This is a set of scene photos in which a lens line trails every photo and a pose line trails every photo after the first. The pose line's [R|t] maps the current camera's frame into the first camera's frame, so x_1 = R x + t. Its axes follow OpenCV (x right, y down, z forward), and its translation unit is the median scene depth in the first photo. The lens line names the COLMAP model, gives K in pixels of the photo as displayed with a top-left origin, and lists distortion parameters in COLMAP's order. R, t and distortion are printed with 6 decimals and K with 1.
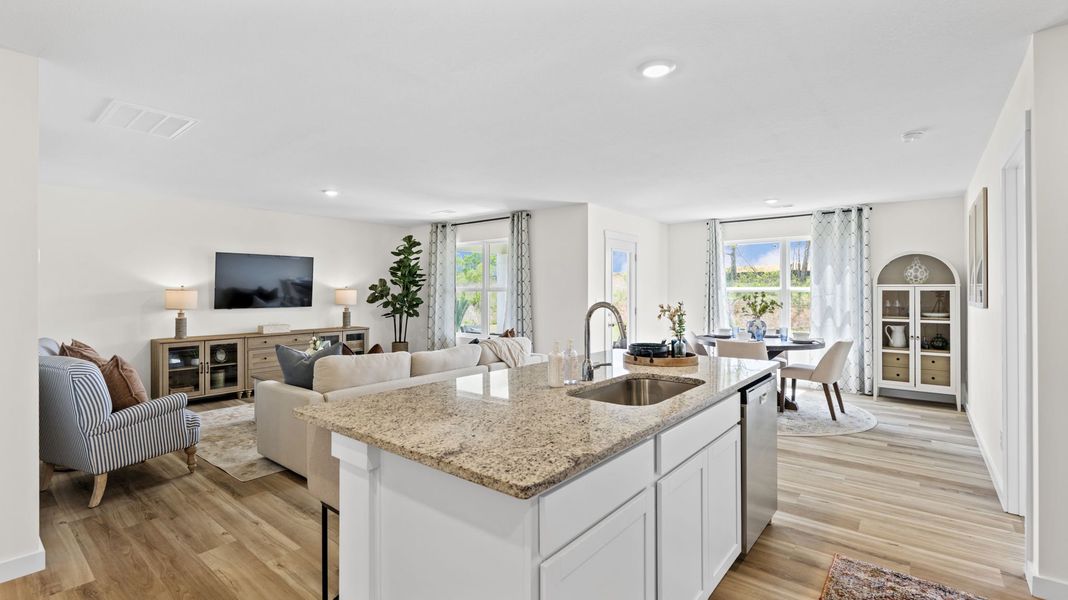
lens RADIAL K [[478.3, 0, 525.8], [0, 478.3, 289.2], [0, 0, 1]] dist [-0.004646, 0.000696]
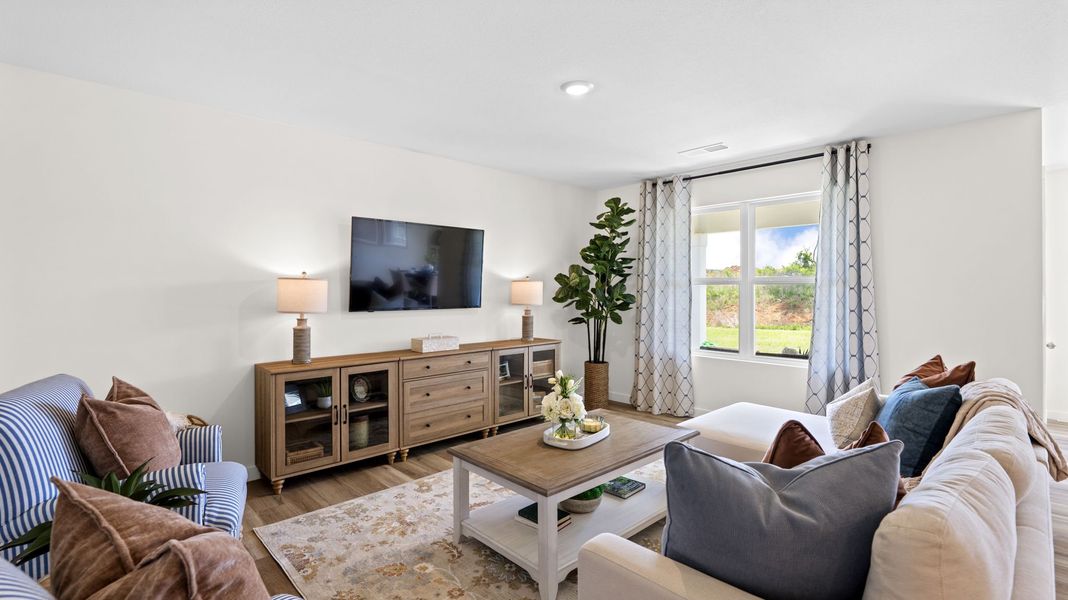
lens RADIAL K [[478.3, 0, 520.3], [0, 478.3, 287.2], [0, 0, 1]] dist [-0.004646, 0.000696]
pose [[0.990664, 0.000153, -0.136327, -0.355468], [-0.000098, 1.000000, 0.000412, 0.010440], [0.136327, -0.000395, 0.990664, 0.430132]]
